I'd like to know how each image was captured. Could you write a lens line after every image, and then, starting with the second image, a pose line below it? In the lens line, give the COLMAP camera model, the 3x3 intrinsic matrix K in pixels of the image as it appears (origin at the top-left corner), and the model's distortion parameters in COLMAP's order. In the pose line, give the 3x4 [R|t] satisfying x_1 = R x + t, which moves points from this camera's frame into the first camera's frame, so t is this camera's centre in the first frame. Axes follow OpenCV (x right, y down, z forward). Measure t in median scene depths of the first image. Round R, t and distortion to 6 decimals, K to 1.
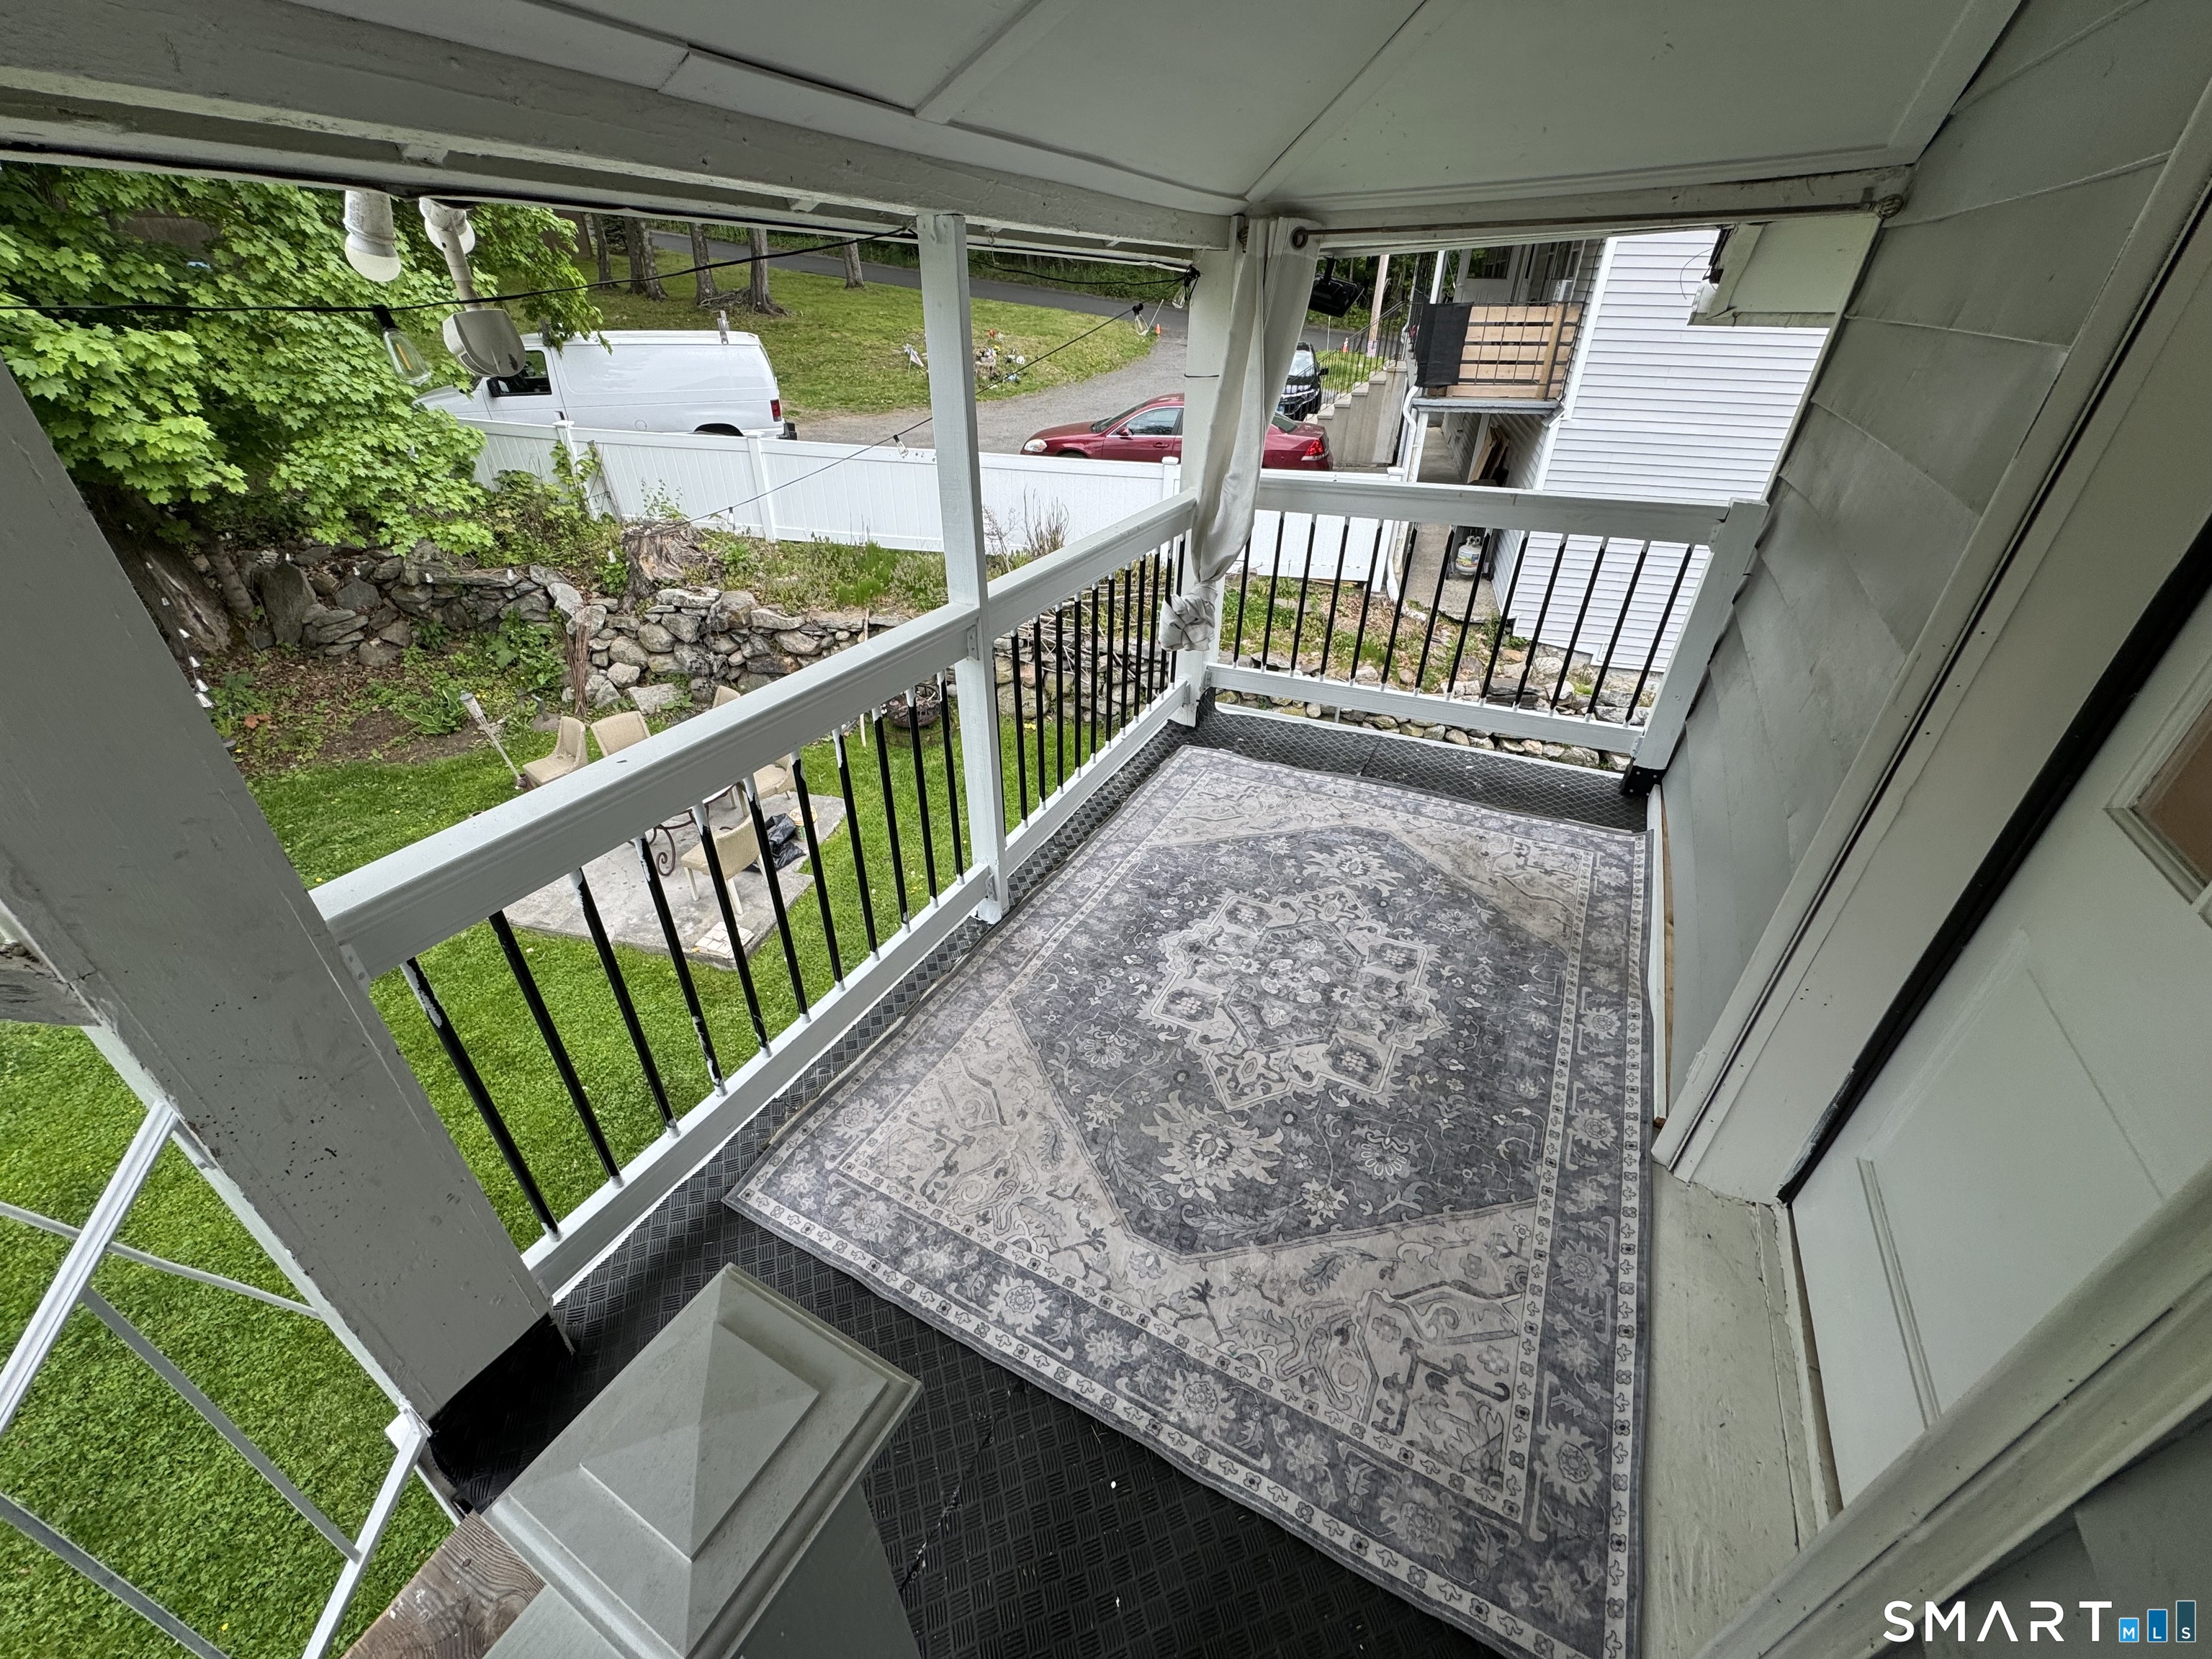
lens RADIAL K [[882.8, 0, 1100.0], [0, 882.8, 823.5], [0, 0, 1]] dist [-0.000948, -0.000023]
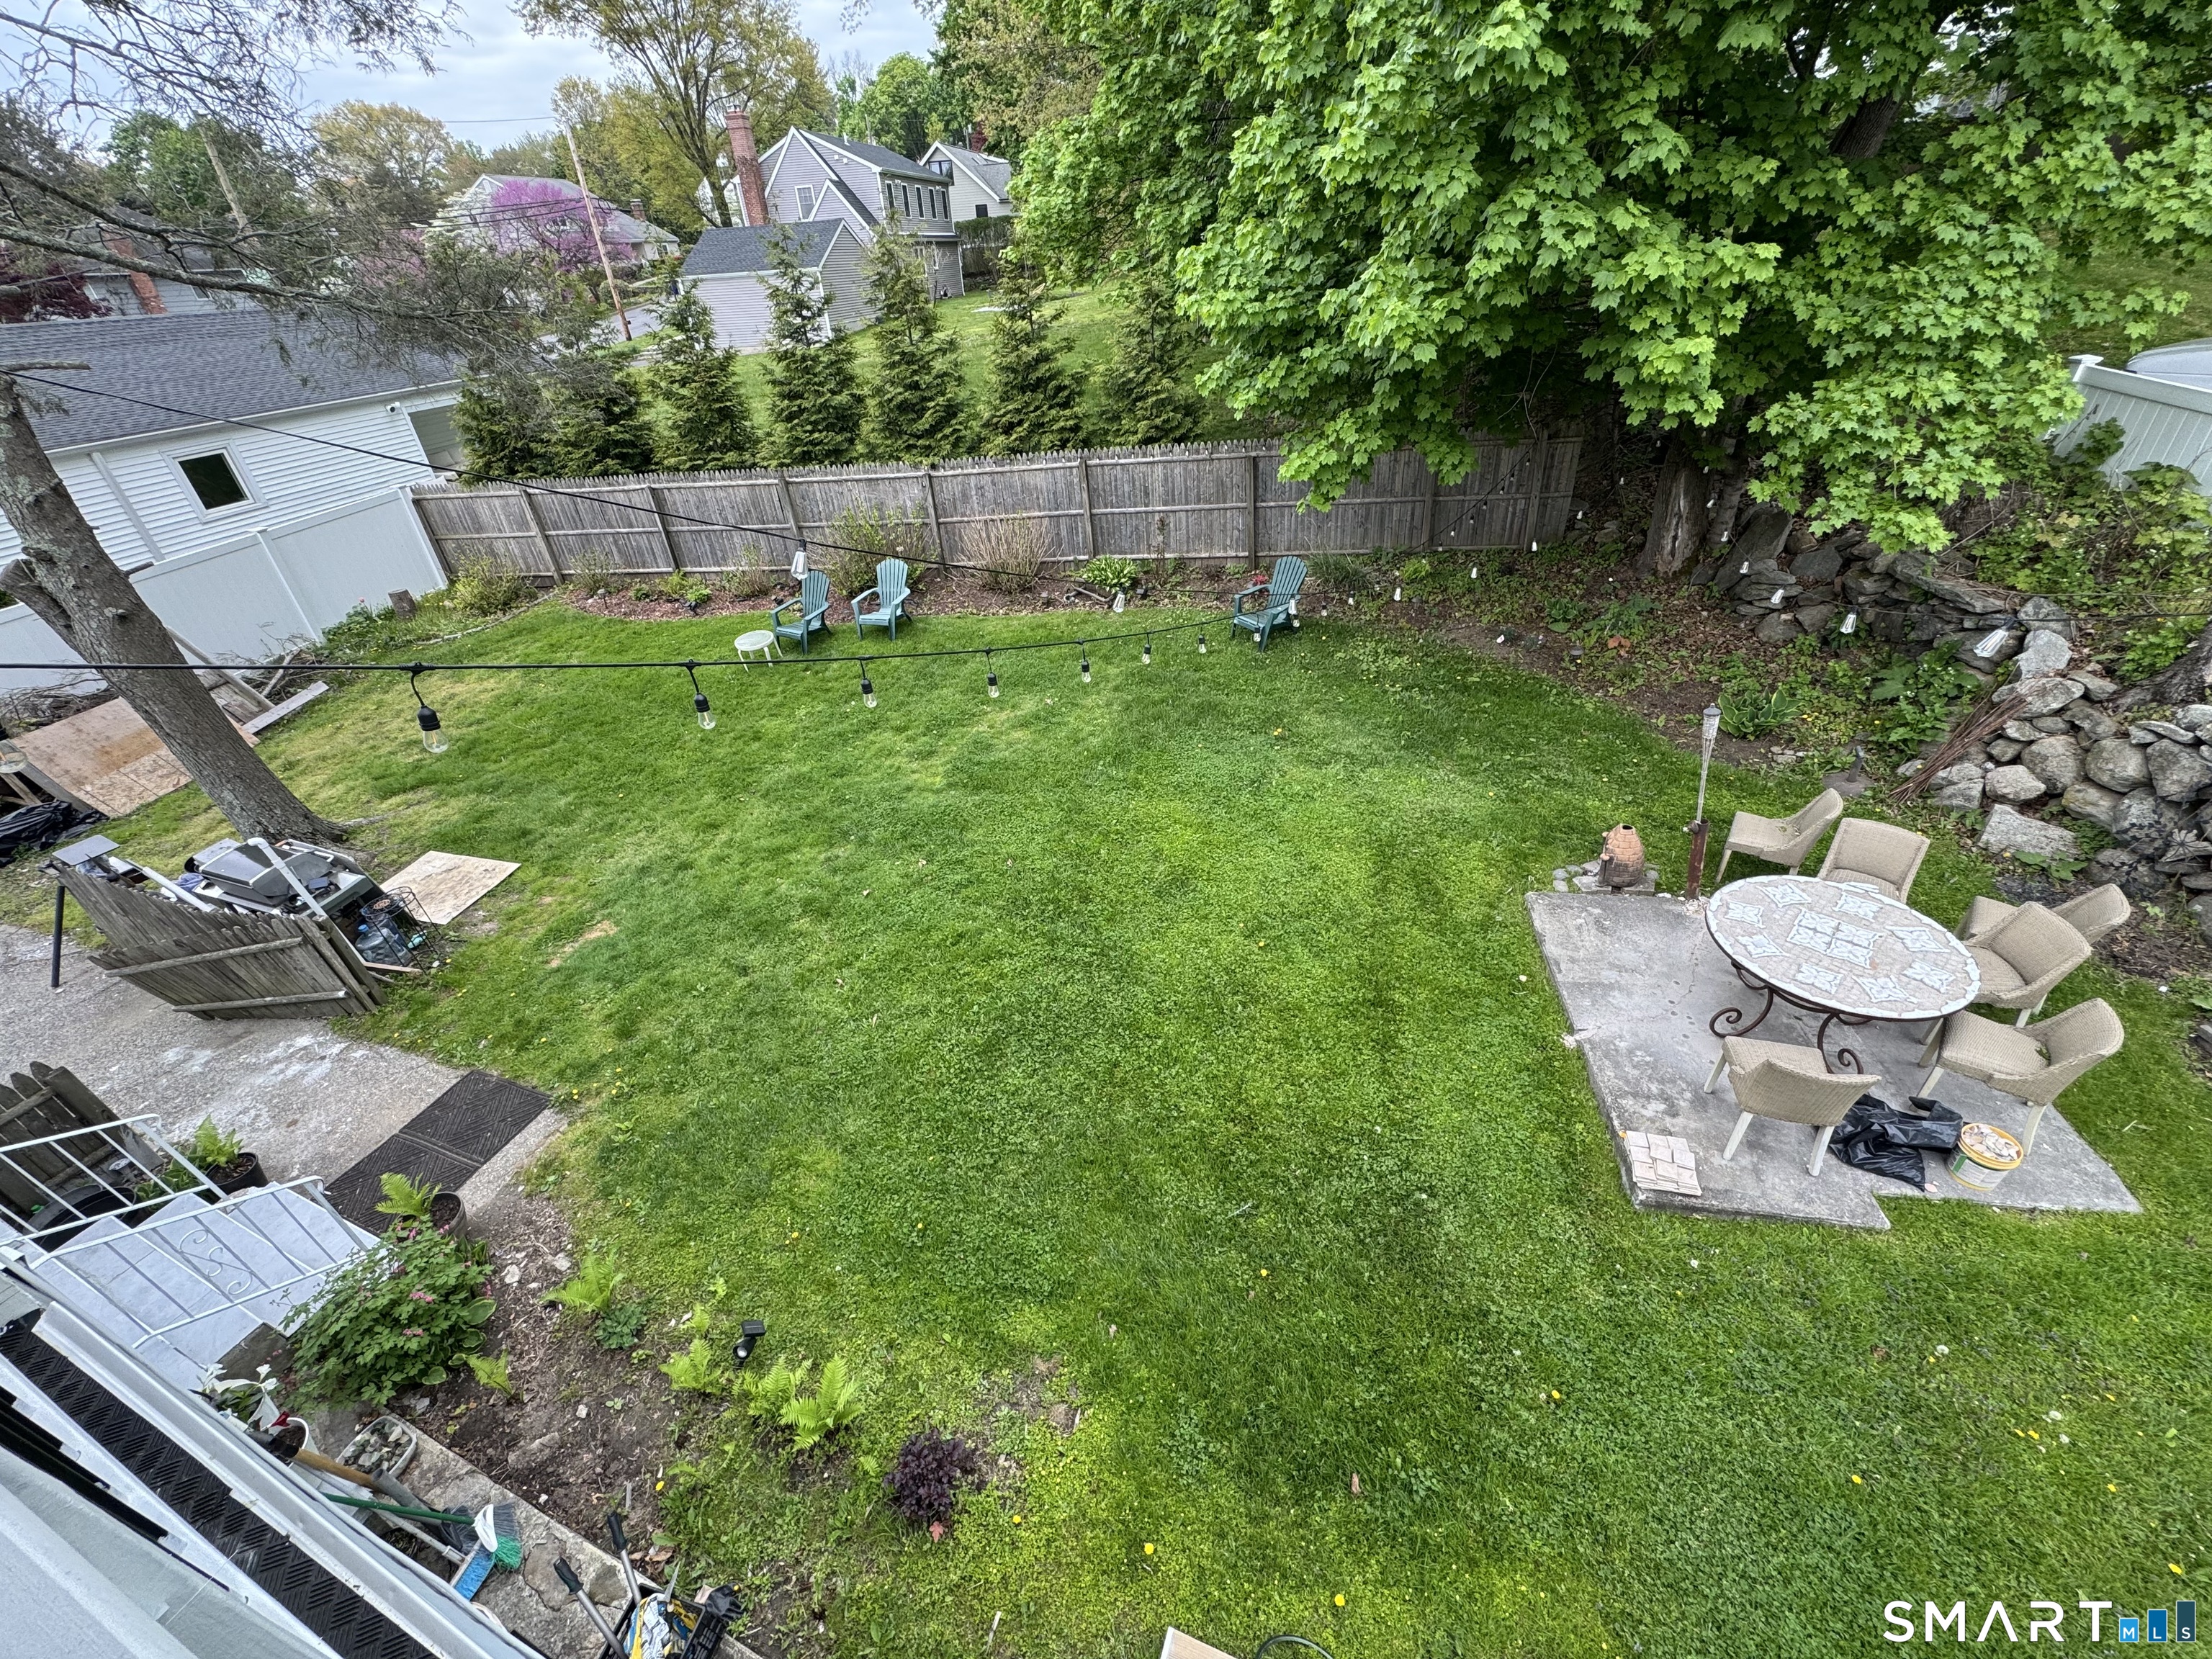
lens RADIAL K [[882.8, 0, 1100.0], [0, 882.8, 823.5], [0, 0, 1]] dist [-0.000948, -0.000023]
pose [[0.068008, 0.531872, -0.844089, -0.012496], [-0.486577, 0.756289, 0.437345, -0.103048], [0.870987, 0.380972, 0.310230, 0.210563]]
